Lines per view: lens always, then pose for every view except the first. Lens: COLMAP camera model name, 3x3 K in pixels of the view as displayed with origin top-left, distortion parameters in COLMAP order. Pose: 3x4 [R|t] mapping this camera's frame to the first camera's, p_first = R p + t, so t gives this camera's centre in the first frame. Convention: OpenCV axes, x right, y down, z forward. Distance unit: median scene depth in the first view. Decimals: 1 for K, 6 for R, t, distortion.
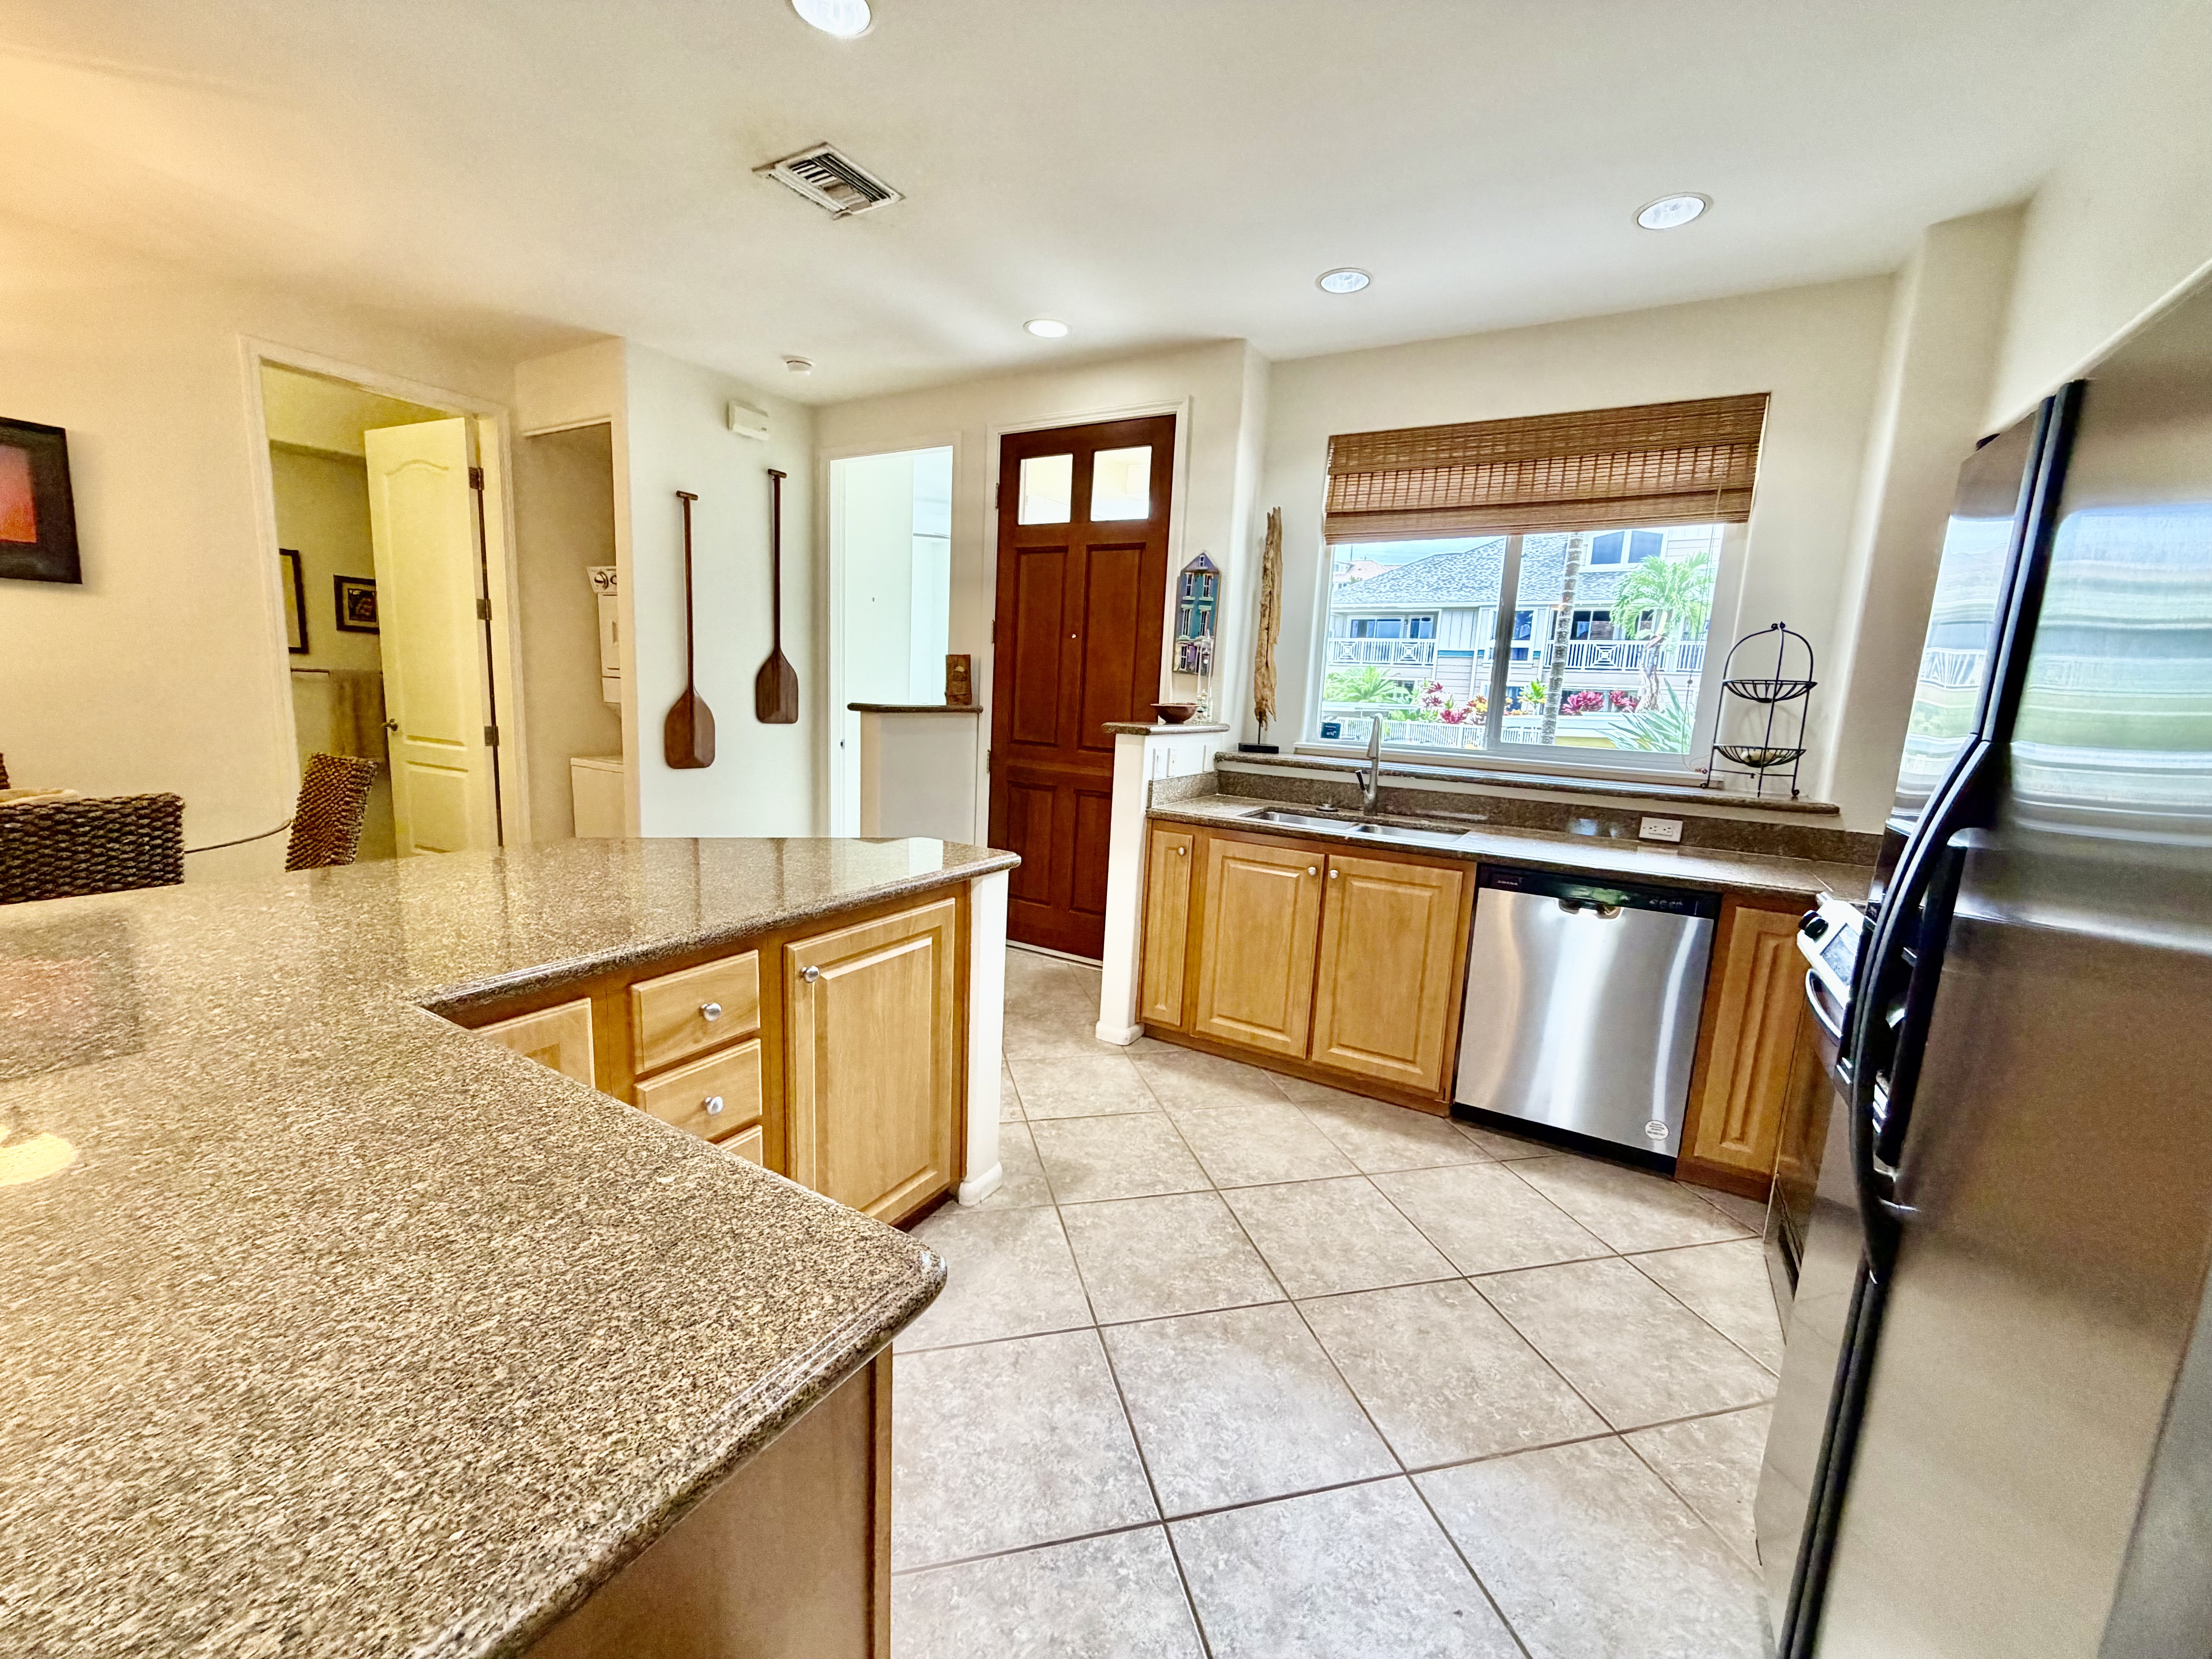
lens RADIAL K [[884.2, 0, 1096.4], [0, 884.2, 834.2], [0, 0, 1]] dist [-0.000126, -0.000079]
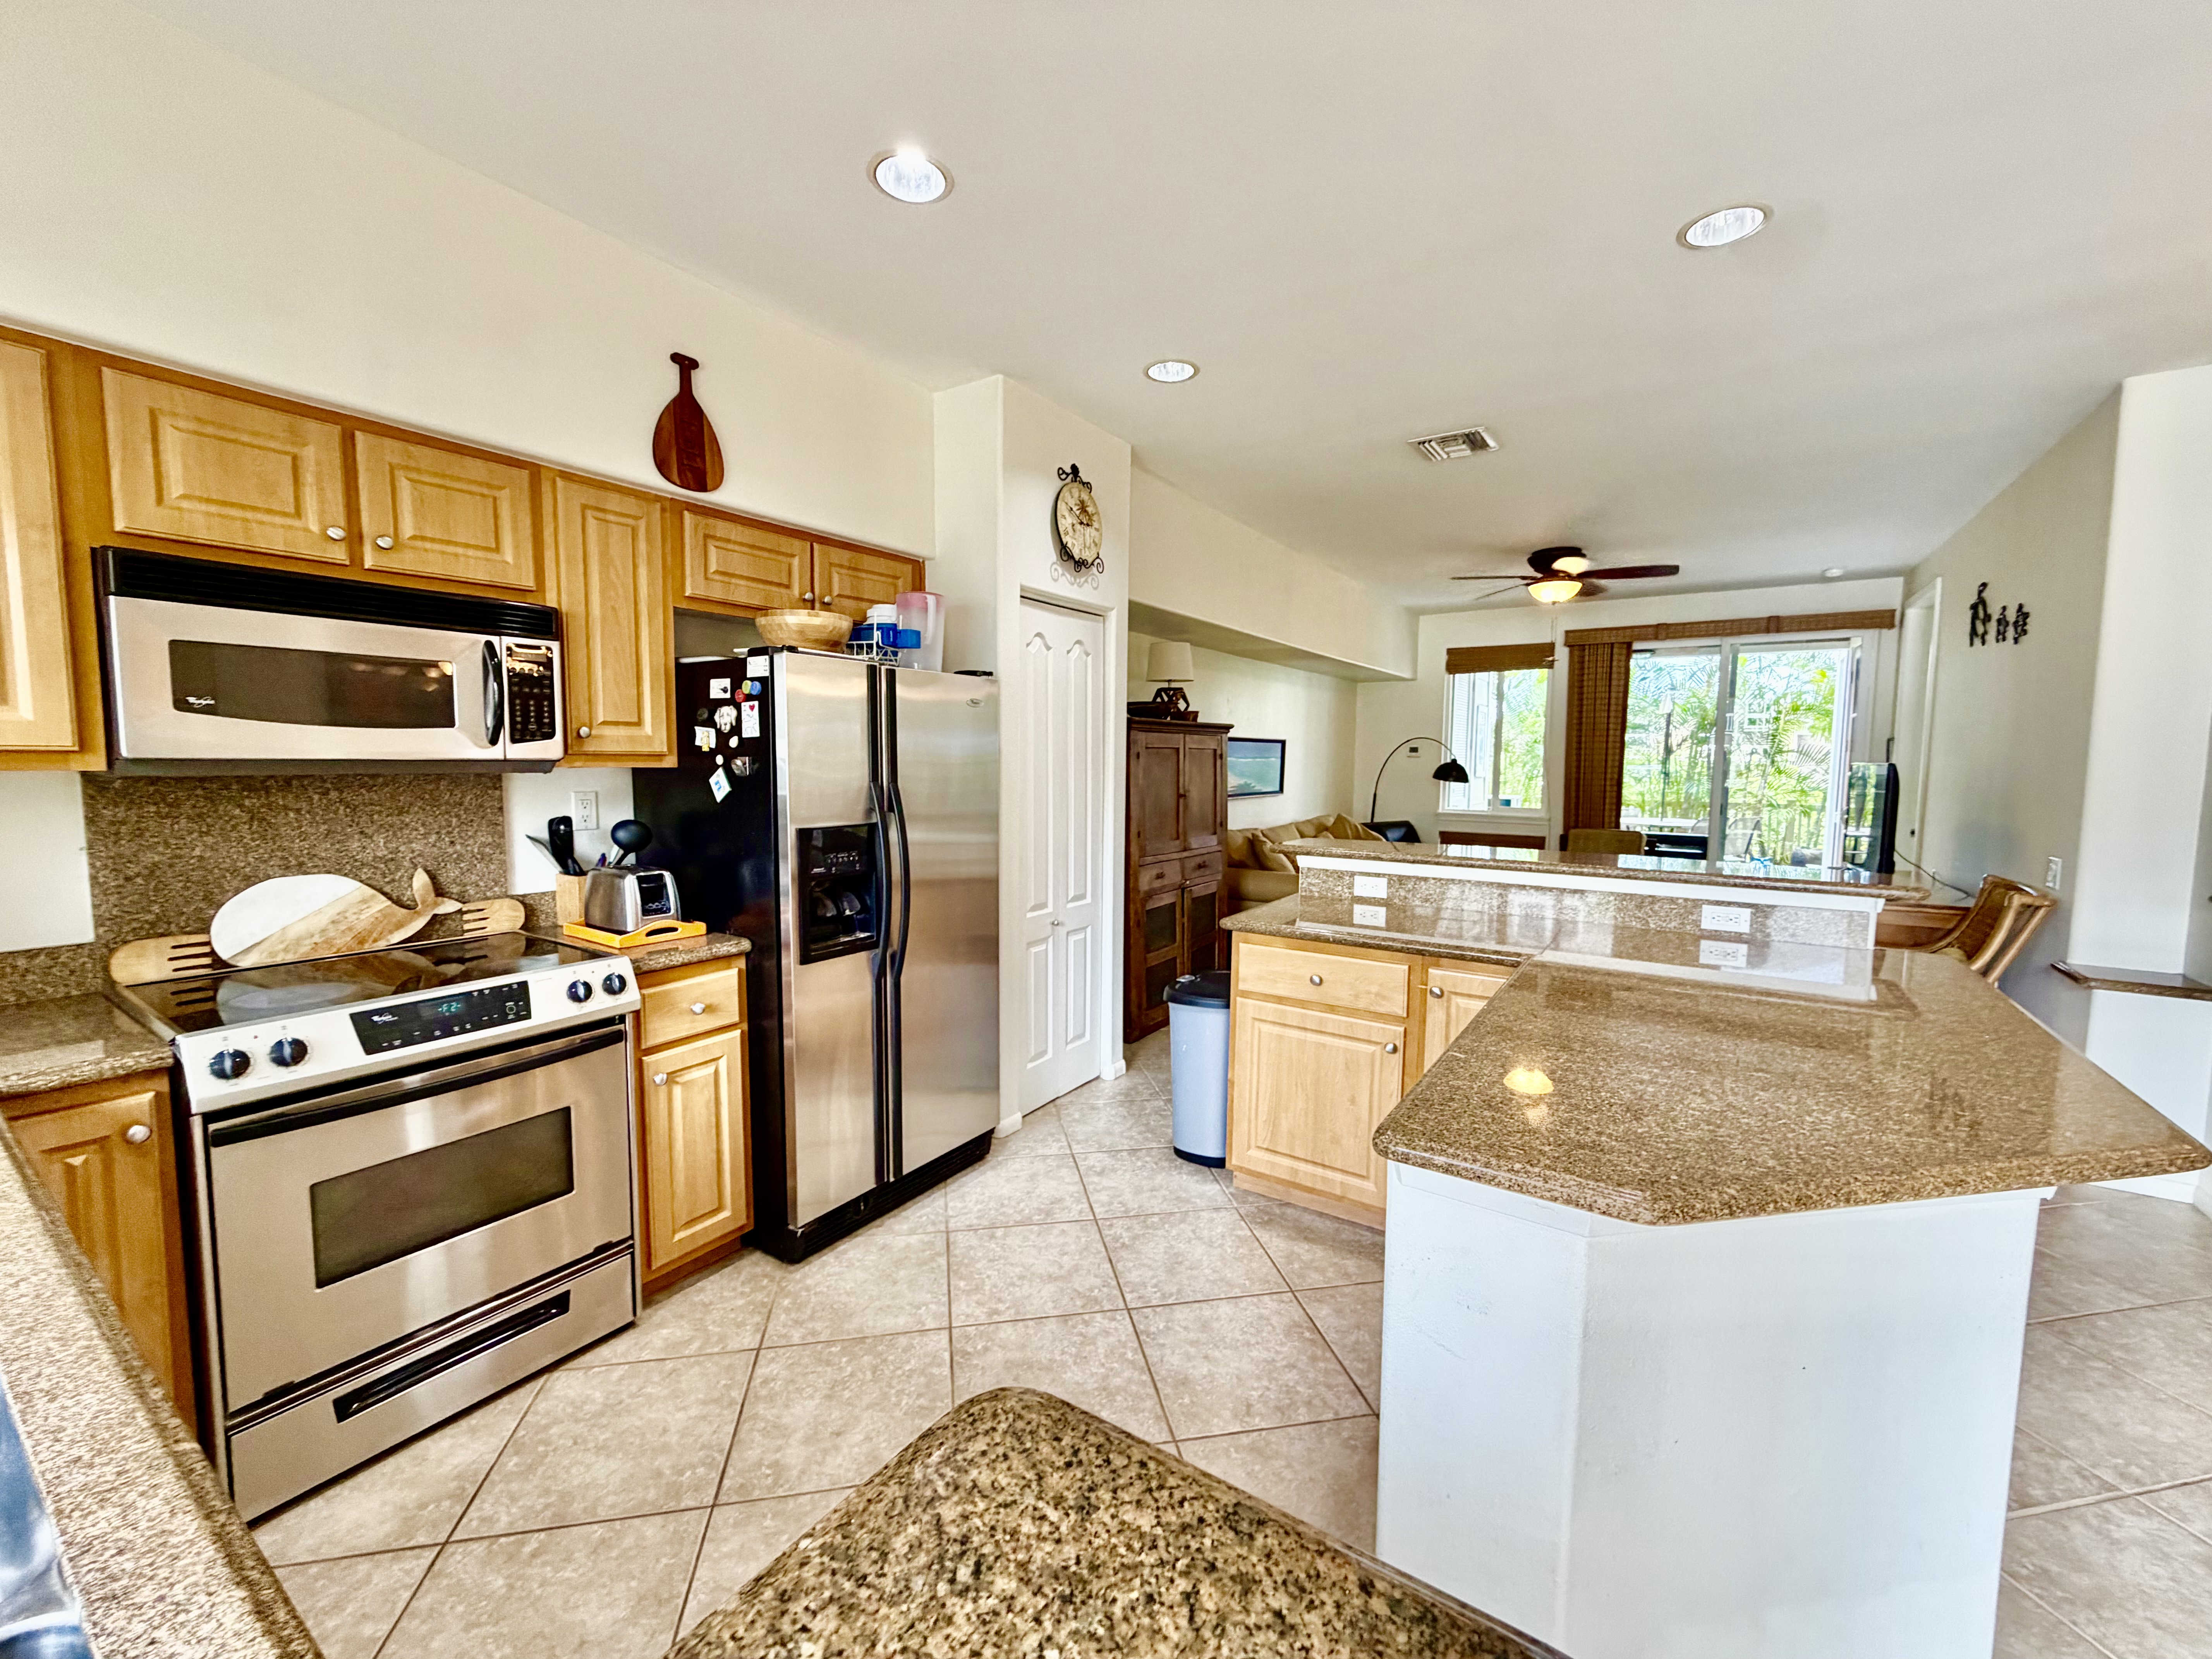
lens RADIAL K [[884.2, 0, 1094.5], [0, 884.2, 826.0], [0, 0, 1]] dist [-0.000126, -0.000079]
pose [[-0.996588, -0.060530, 0.056119, 0.047692], [-0.045017, 0.968445, 0.245127, -0.205177], [-0.069186, 0.241764, -0.967865, 1.094161]]
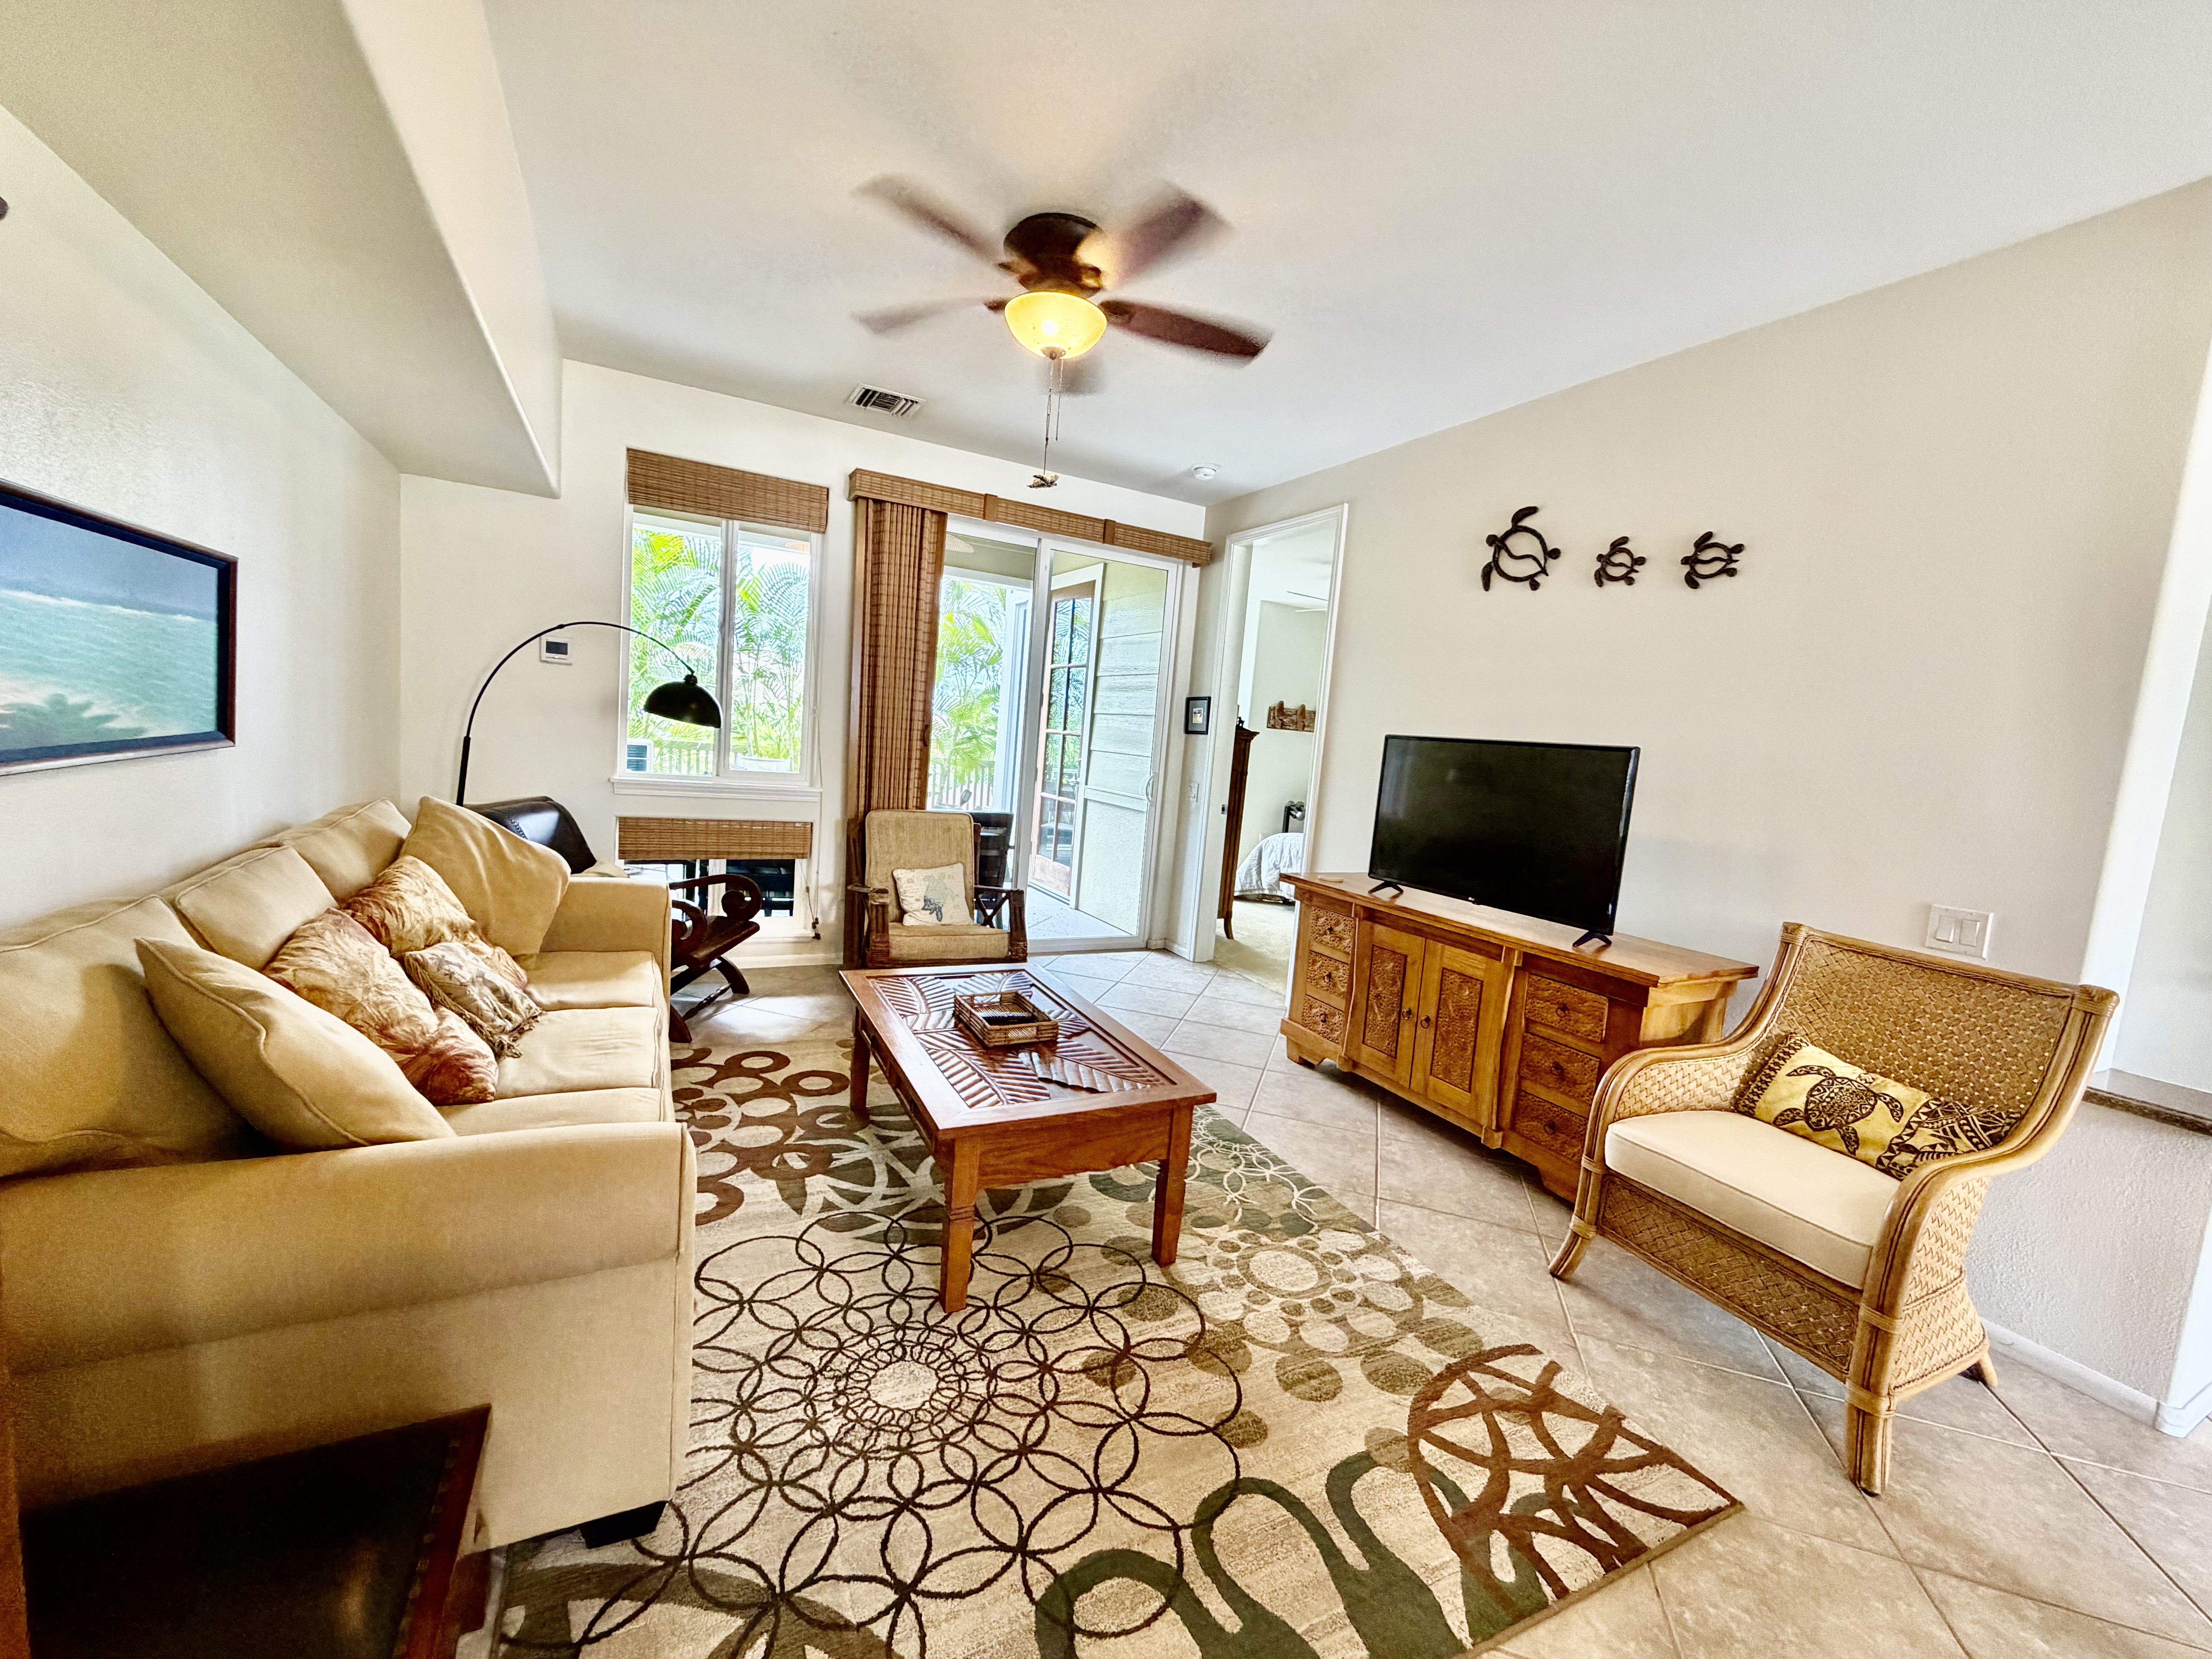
lens RADIAL K [[884.2, 0, 1099.5], [0, 884.2, 835.0], [0, 0, 1]] dist [-0.000126, -0.000079]
pose [[-0.528602, 0.003729, -0.848862, -0.080878], [-0.246841, 0.956103, 0.157912, 0.053766], [0.812188, 0.293006, -0.504478, -0.296414]]
